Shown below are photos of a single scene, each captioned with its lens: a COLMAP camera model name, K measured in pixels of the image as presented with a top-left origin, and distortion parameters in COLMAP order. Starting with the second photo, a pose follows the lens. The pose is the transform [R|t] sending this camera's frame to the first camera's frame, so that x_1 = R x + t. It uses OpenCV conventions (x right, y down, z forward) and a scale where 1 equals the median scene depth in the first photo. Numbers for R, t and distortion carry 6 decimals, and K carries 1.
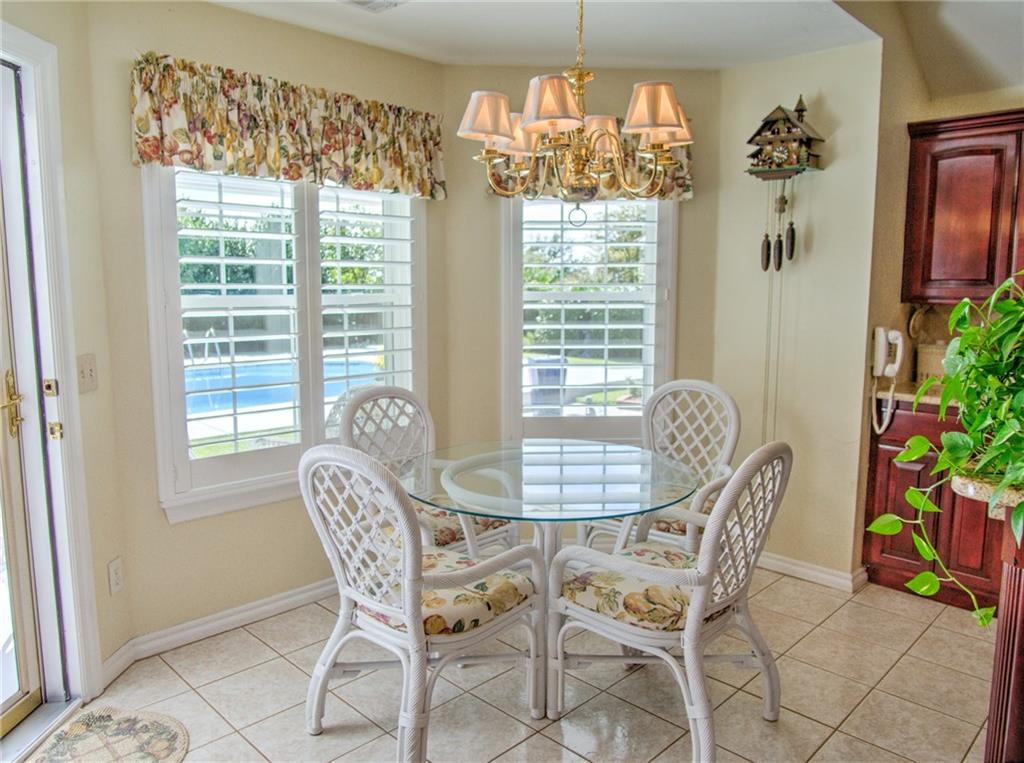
lens RADIAL K [[731.8, 0, 512.0], [0, 731.8, 381.5], [0, 0, 1]] dist [-0.039109, 0.002407]
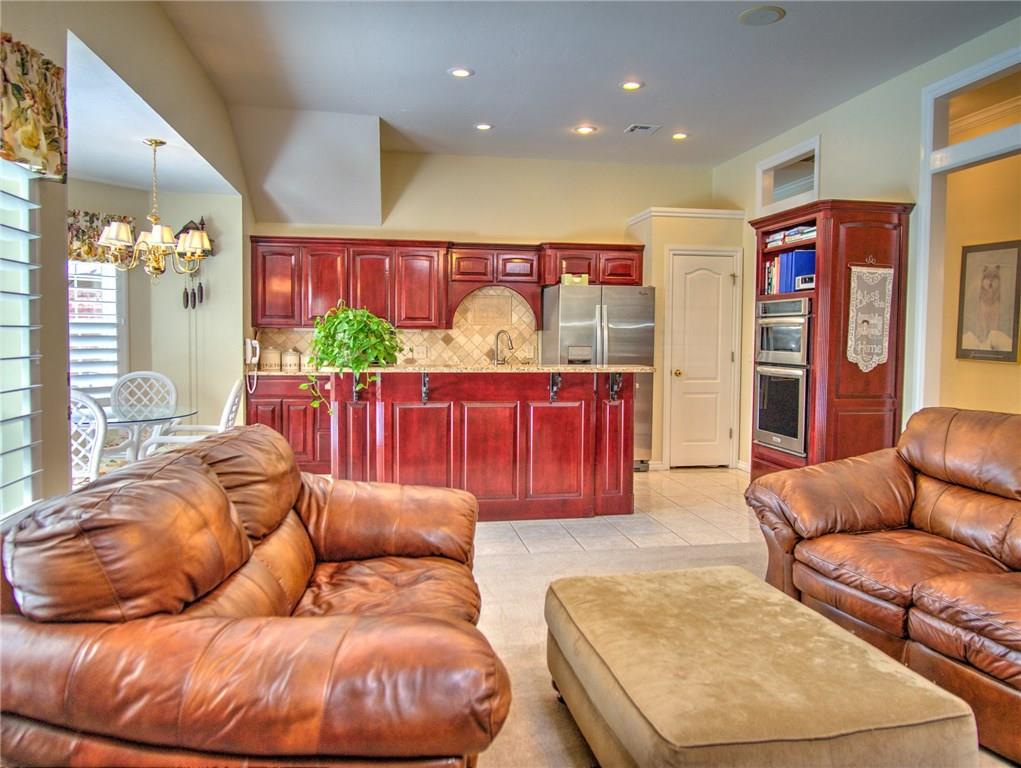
lens RADIAL K [[728.1, 0, 510.5], [0, 728.1, 384.0], [0, 0, 1]] dist [-0.049561, -0.001606]
pose [[0.576157, -0.050441, 0.815781, -0.728278], [0.097540, 0.995204, -0.007355, 0.139324], [-0.811498, 0.083809, 0.578314, -0.740209]]
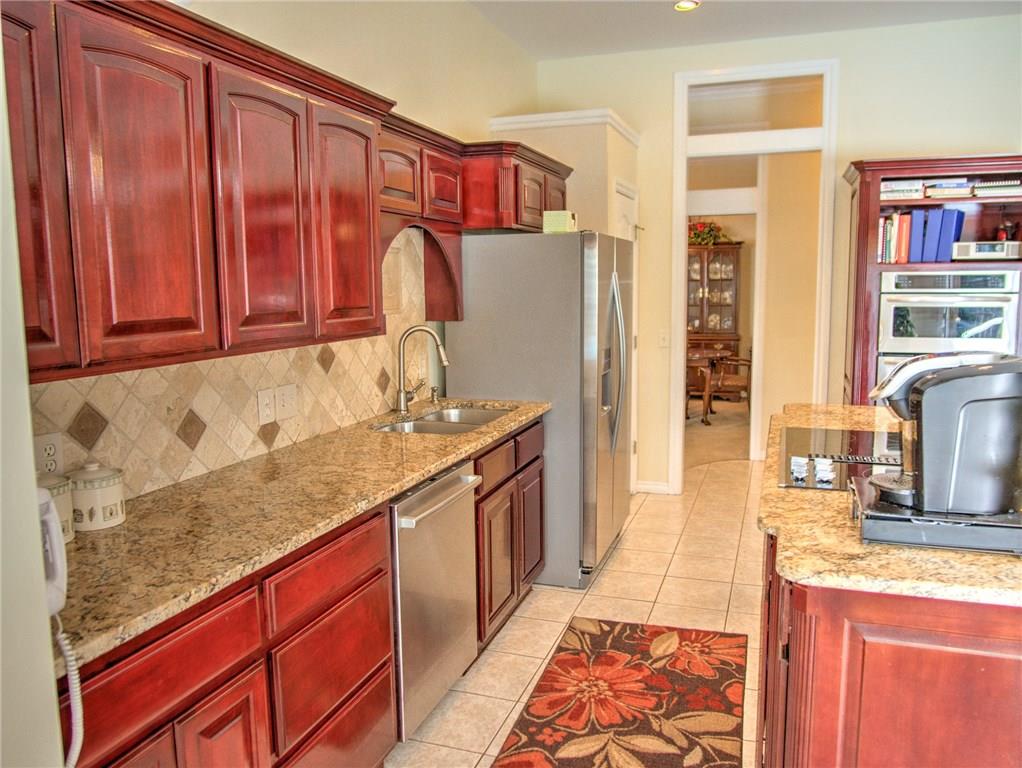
lens RADIAL K [[732.9, 0, 509.6], [0, 732.9, 378.2], [0, 0, 1]] dist [-0.044361, 0.010347]
pose [[-0.408815, -0.113440, 0.905540, 0.163838], [0.129204, 0.975056, 0.180479, -0.157533], [-0.903425, 0.190782, -0.383960, 0.949264]]
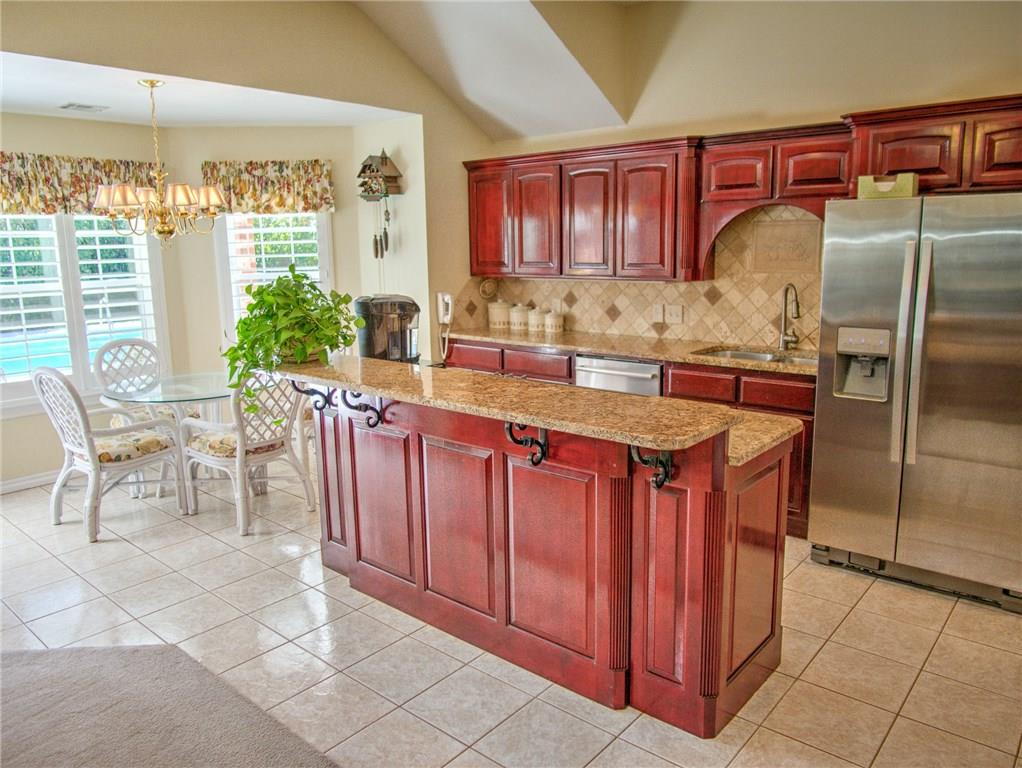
lens RADIAL K [[732.9, 0, 509.6], [0, 732.9, 378.2], [0, 0, 1]] dist [-0.044361, 0.010347]
pose [[0.997388, -0.030710, 0.065379, 0.588685], [0.027363, 0.998299, 0.051489, 0.037132], [-0.066849, -0.049565, 0.996531, -0.680307]]
